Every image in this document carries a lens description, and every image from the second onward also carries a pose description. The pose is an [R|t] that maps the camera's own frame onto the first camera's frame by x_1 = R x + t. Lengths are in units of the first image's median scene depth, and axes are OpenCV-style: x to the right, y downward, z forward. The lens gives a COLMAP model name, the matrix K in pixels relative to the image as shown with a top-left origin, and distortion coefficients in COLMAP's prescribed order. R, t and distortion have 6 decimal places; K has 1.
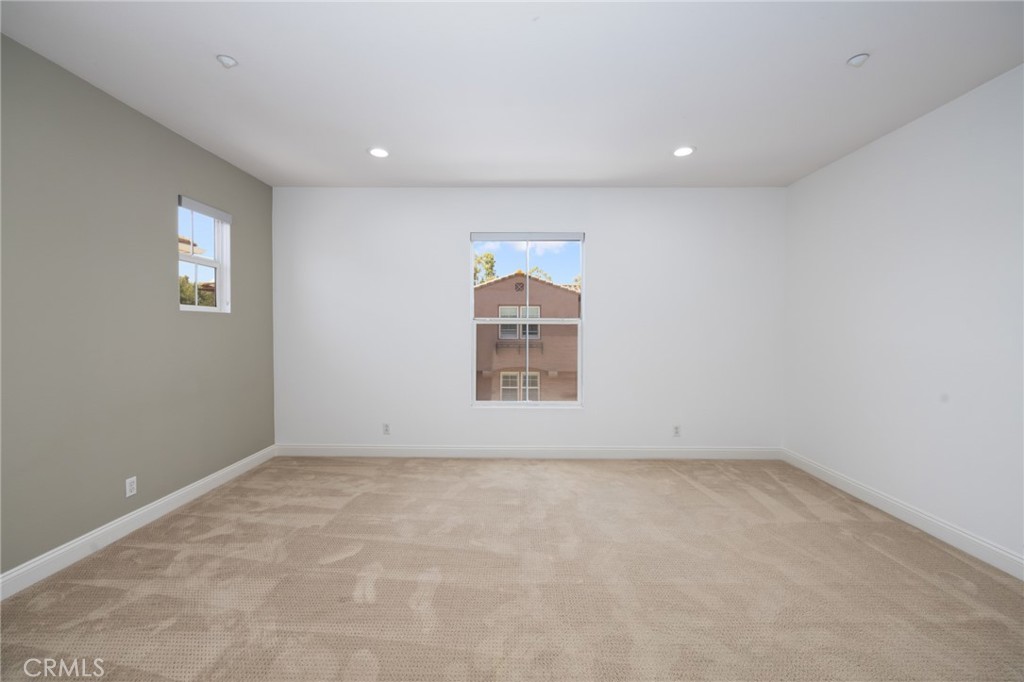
lens RADIAL K [[411.7, 0, 512.6], [0, 411.7, 325.0], [0, 0, 1]] dist [-0.001294, -0.000201]
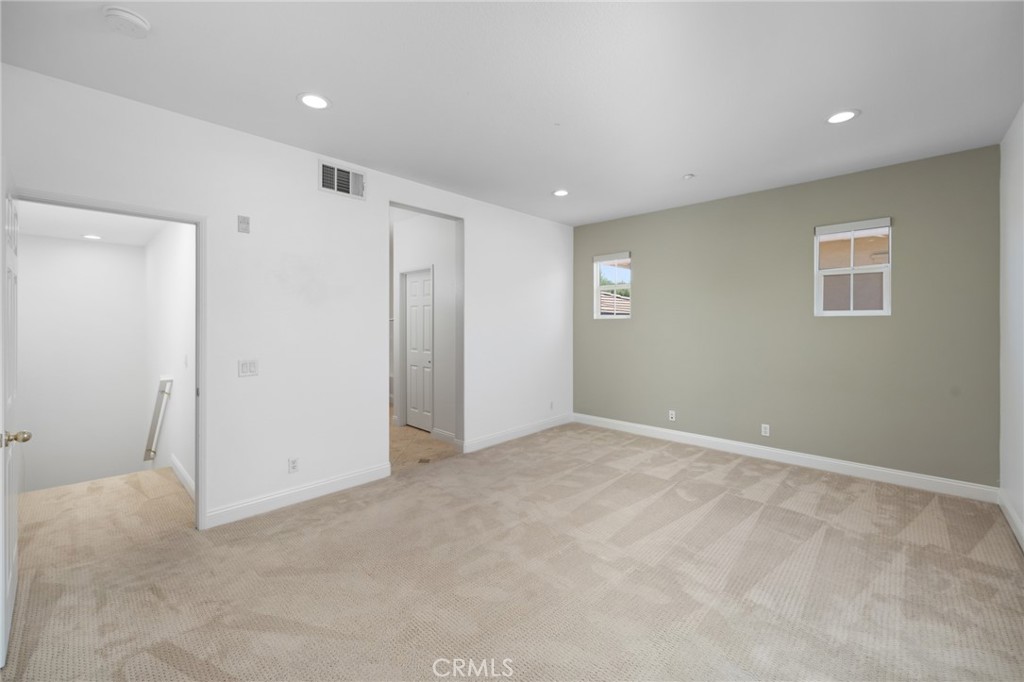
lens RADIAL K [[411.7, 0, 512.6], [0, 411.7, 325.0], [0, 0, 1]] dist [-0.001294, -0.000201]
pose [[-0.683116, -0.001939, -0.730308, 0.727506], [0.002150, 0.999987, -0.004666, -0.003101], [0.730307, -0.004757, -0.683102, 1.126920]]
